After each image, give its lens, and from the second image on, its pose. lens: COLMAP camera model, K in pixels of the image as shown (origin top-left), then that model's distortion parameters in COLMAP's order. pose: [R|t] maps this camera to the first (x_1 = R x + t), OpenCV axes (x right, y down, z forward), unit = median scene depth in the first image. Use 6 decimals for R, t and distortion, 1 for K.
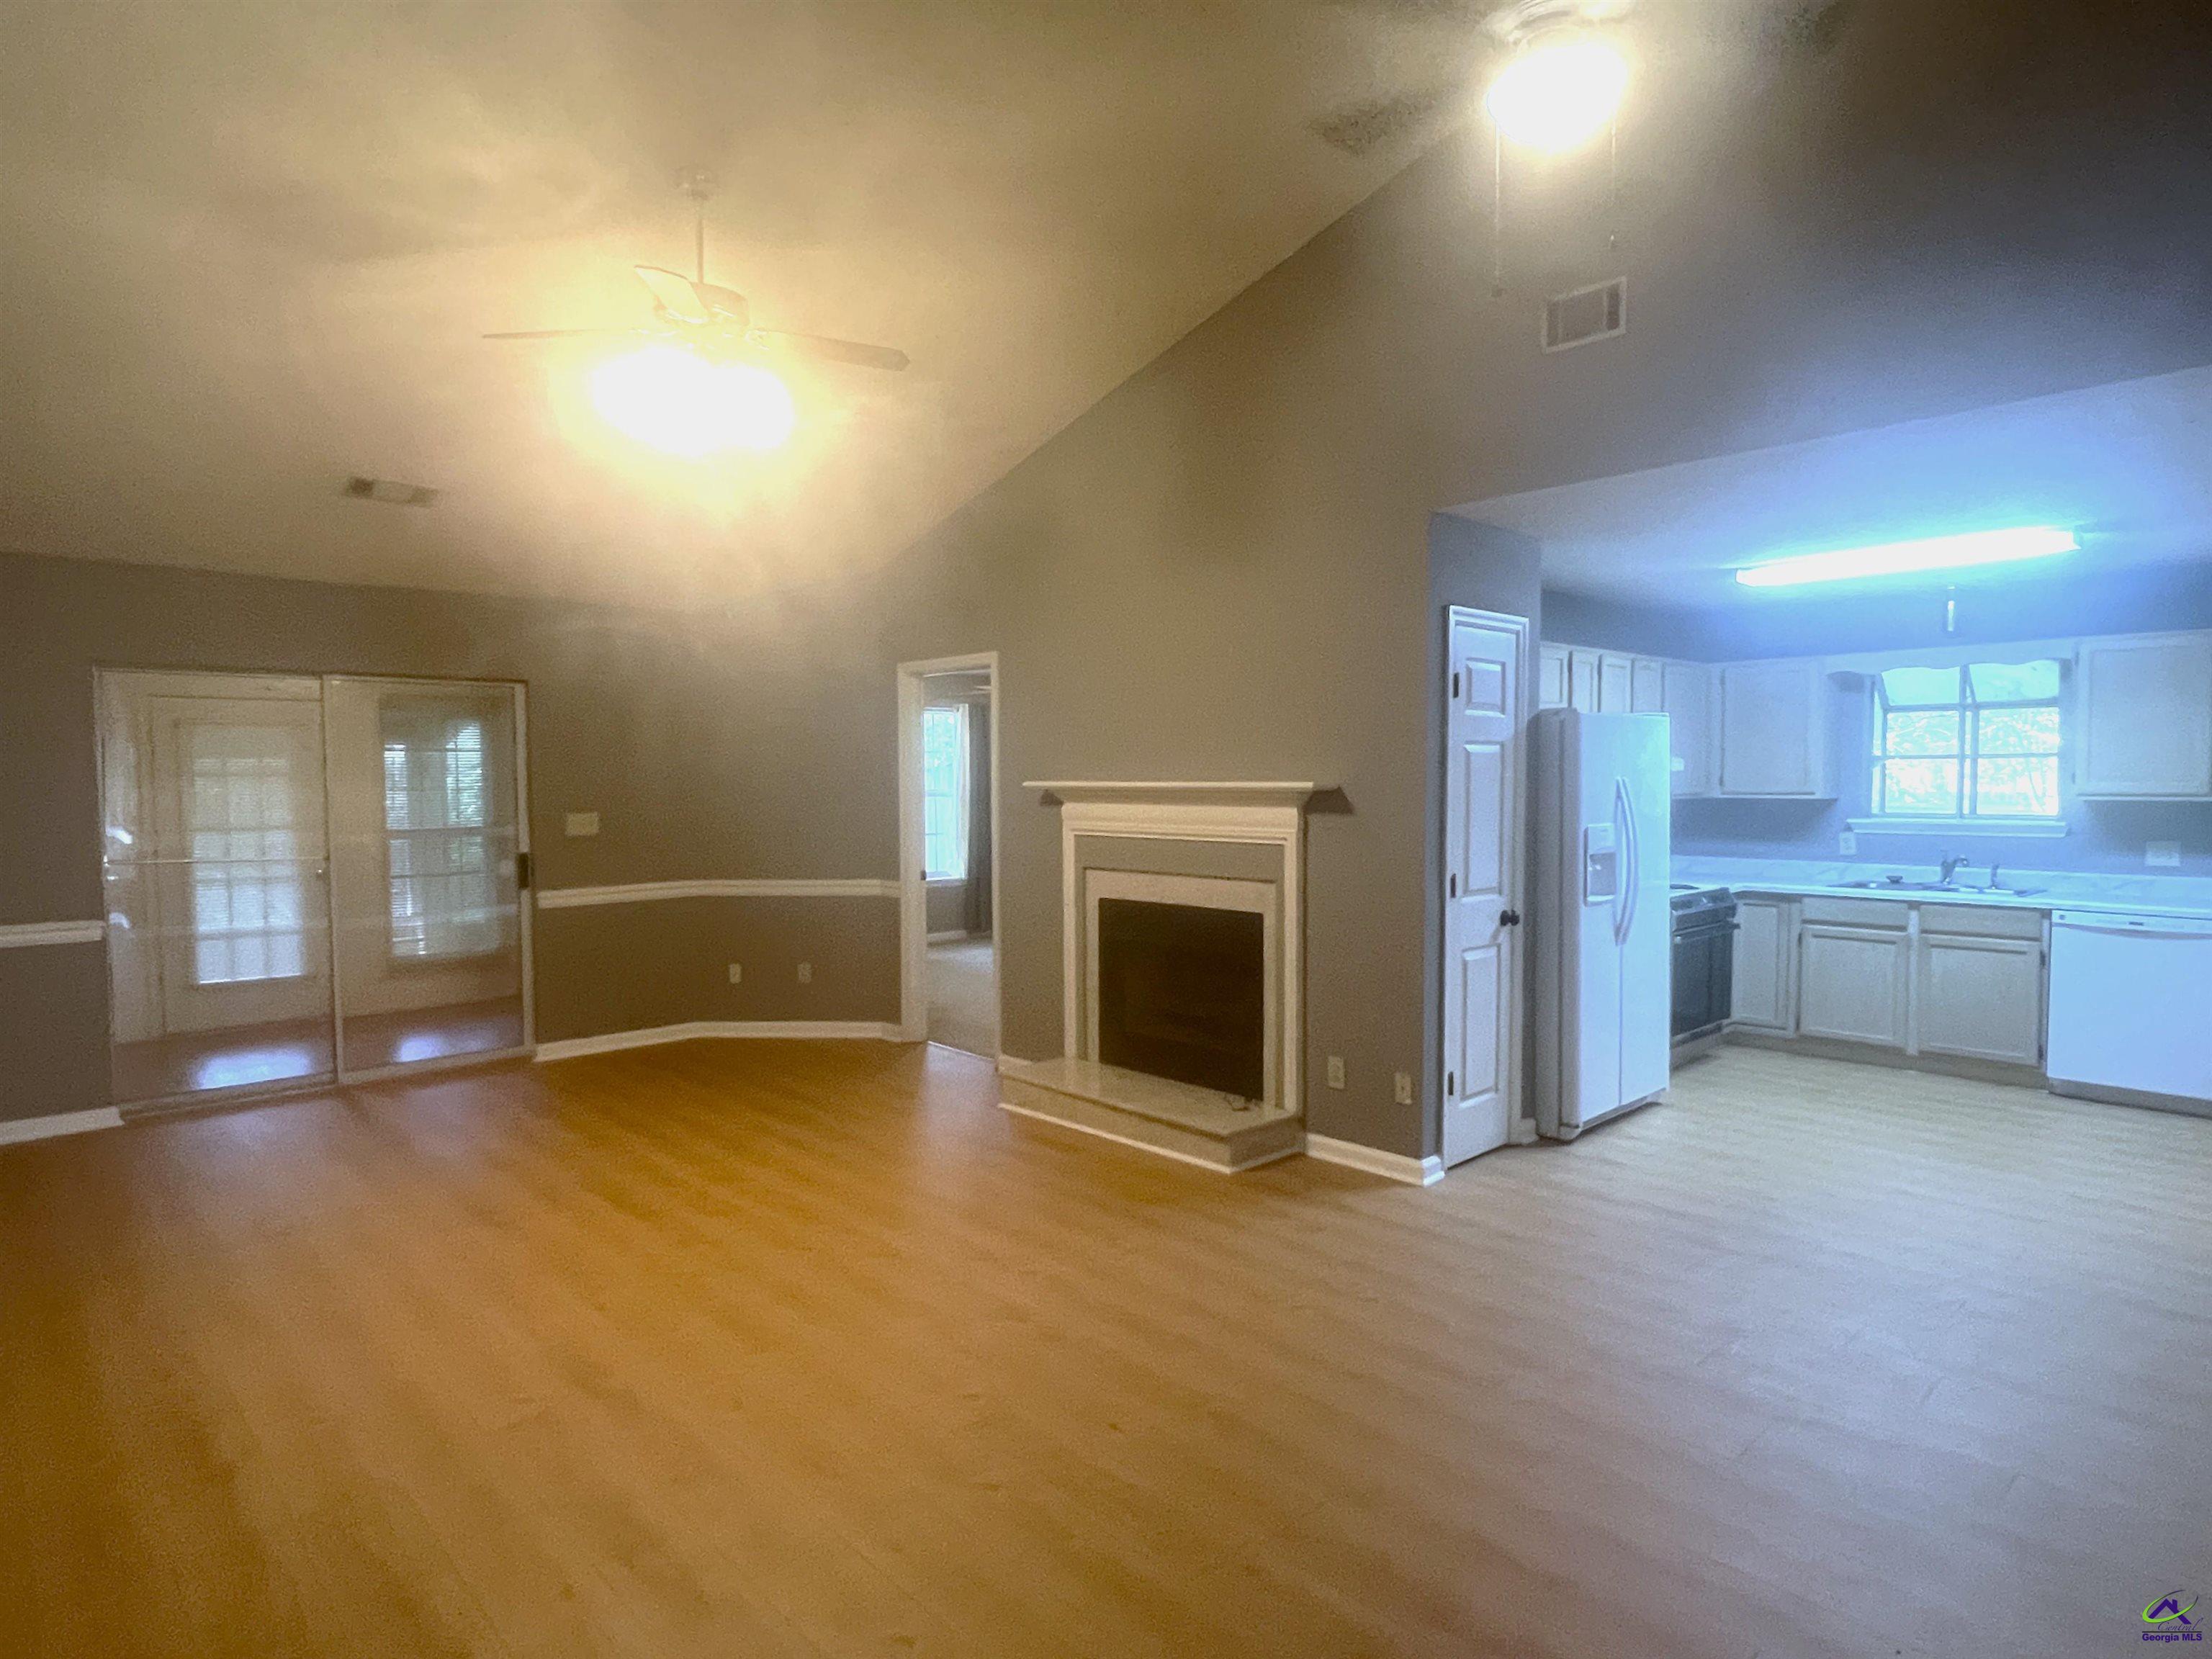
lens RADIAL K [[1243.2, 0, 1106.0], [0, 1243.2, 829.5], [0, 0, 1]] dist [-0.002368, 0.001873]
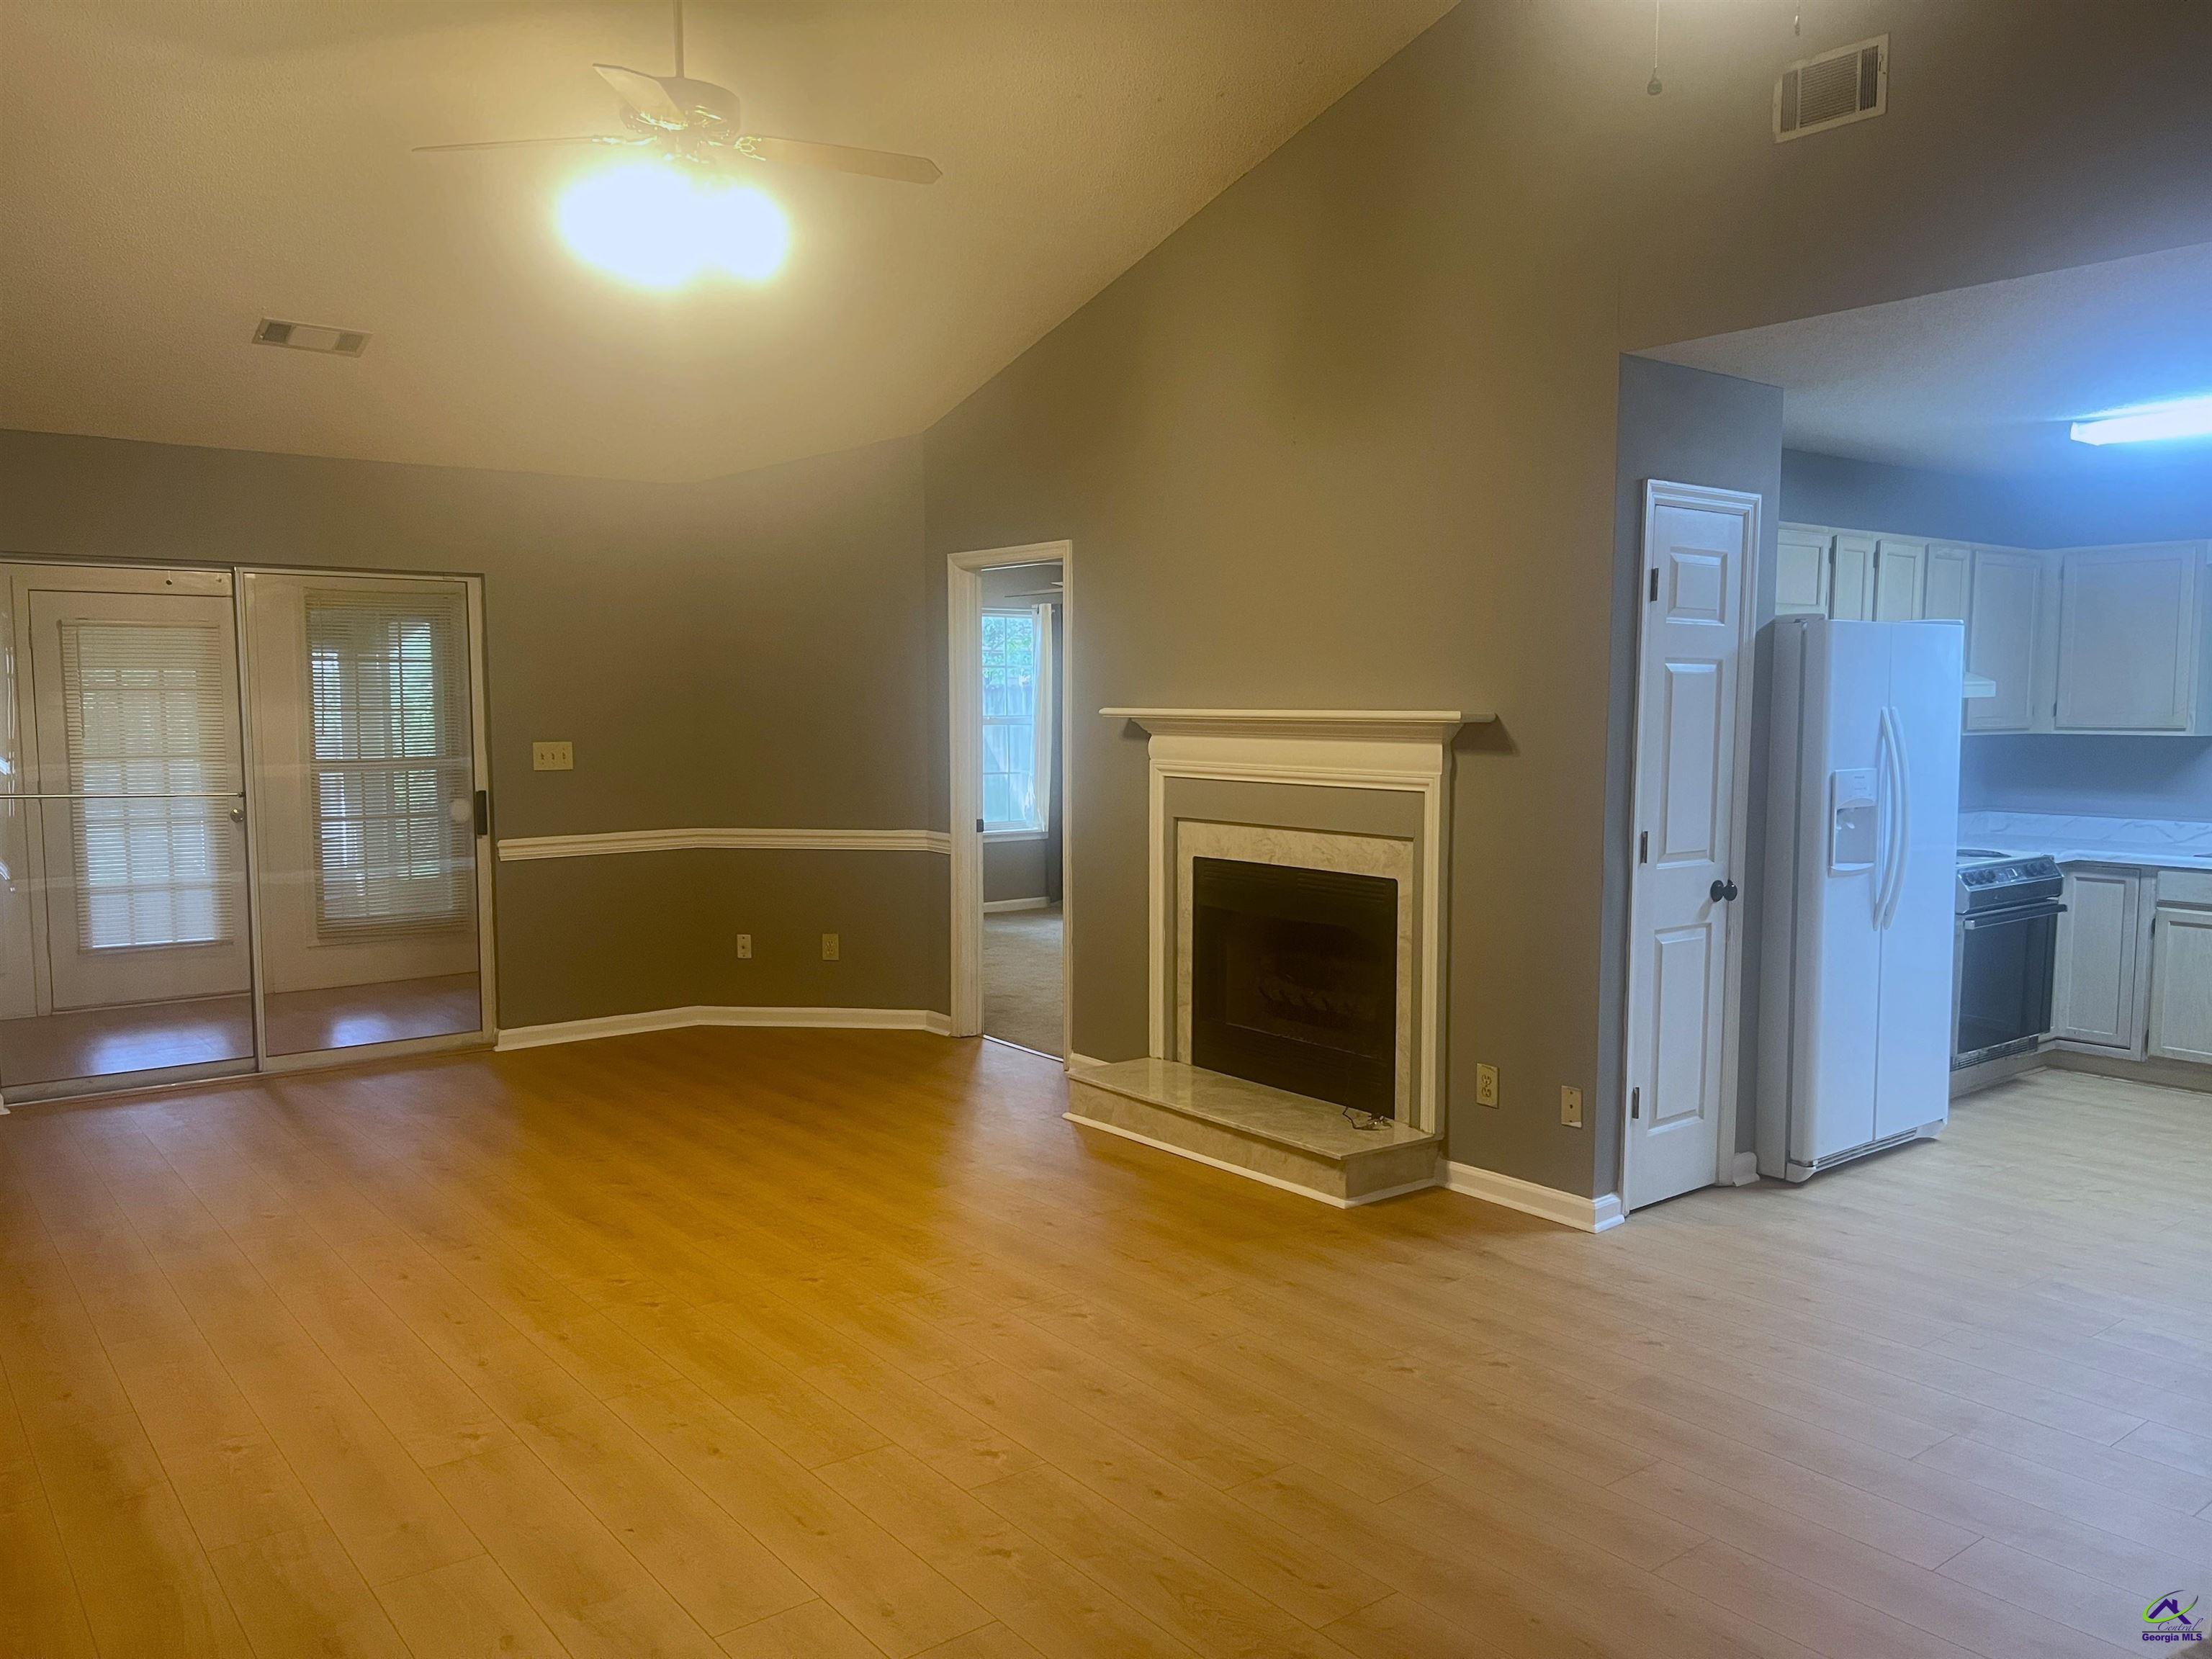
lens RADIAL K [[1659.6, 0, 1118.8], [0, 1659.6, 840.0], [0, 0, 1]] dist [0.056632, -0.057066]
pose [[0.996630, 0.013564, -0.080901, 0.031602], [-0.010004, 0.998970, 0.044250, -0.001444], [0.081418, -0.043291, 0.995739, -0.044875]]
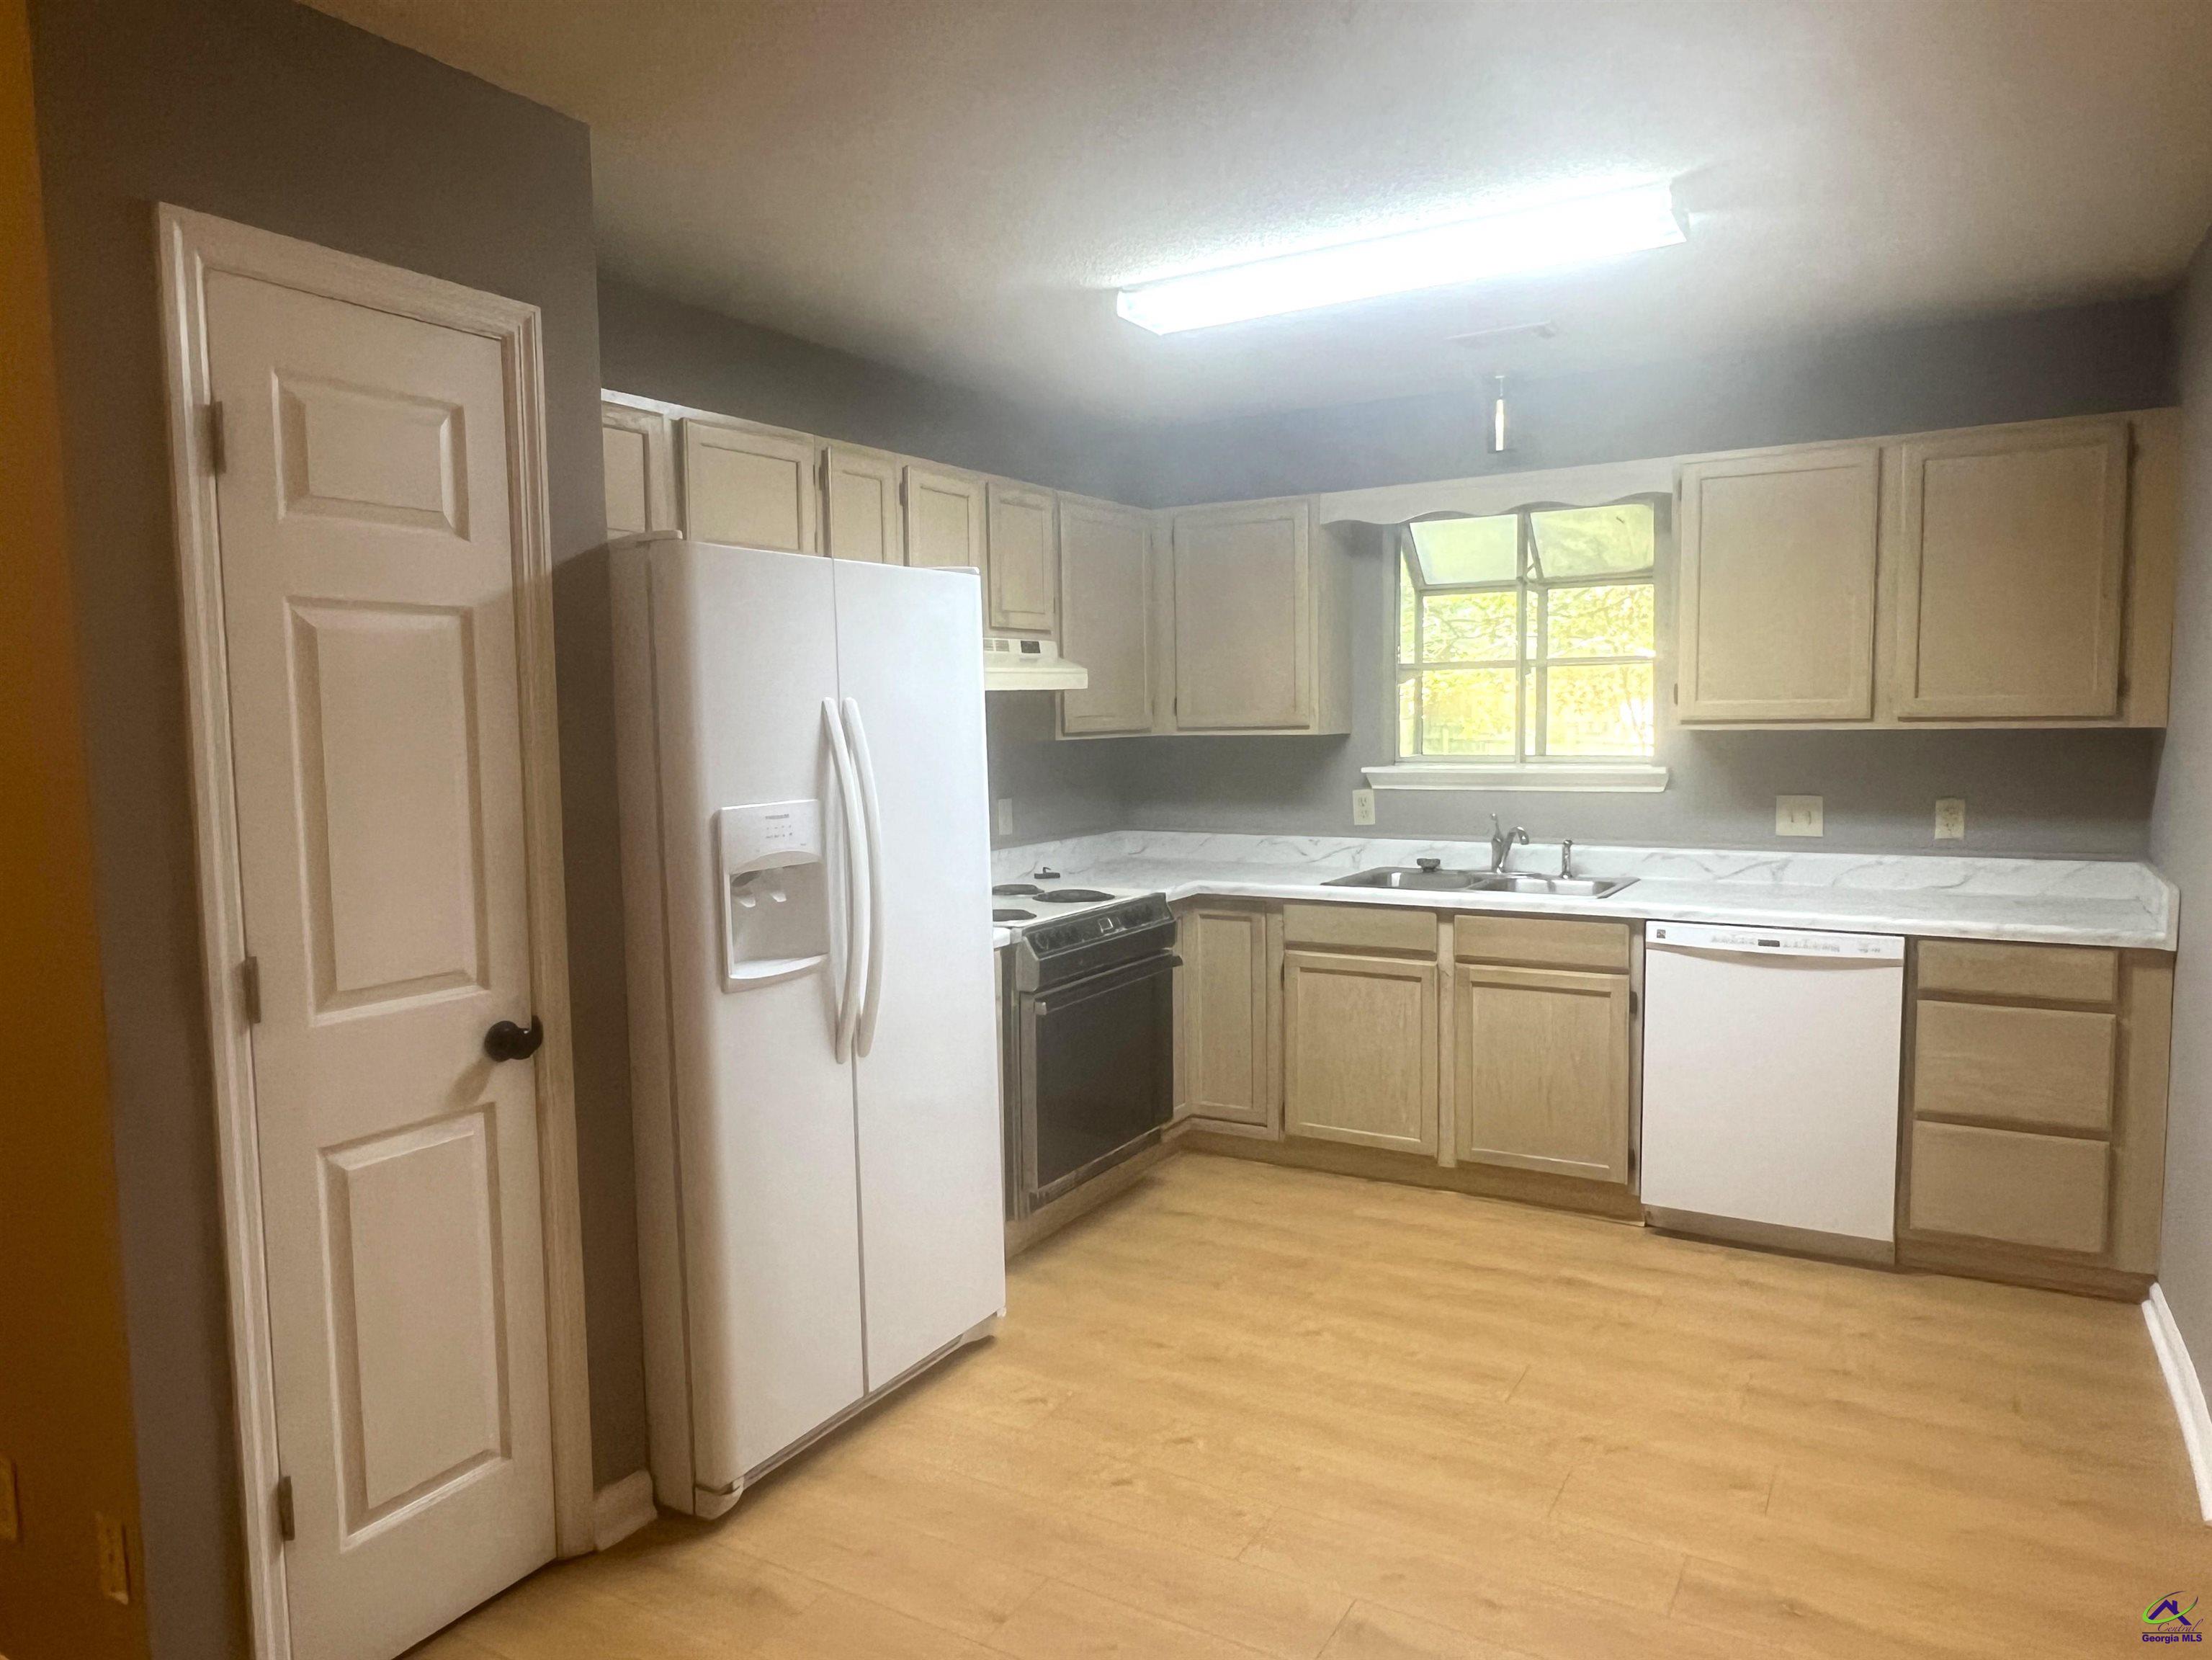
lens RADIAL K [[1434.4, 0, 1106.0], [0, 1434.4, 830.0], [0, 0, 1]] dist [-0.001211, 0.000116]
pose [[0.959469, -0.034660, 0.279674, 0.330241], [0.024188, 0.998874, 0.040811, -0.011241], [-0.280773, -0.032392, 0.959227, 0.425500]]
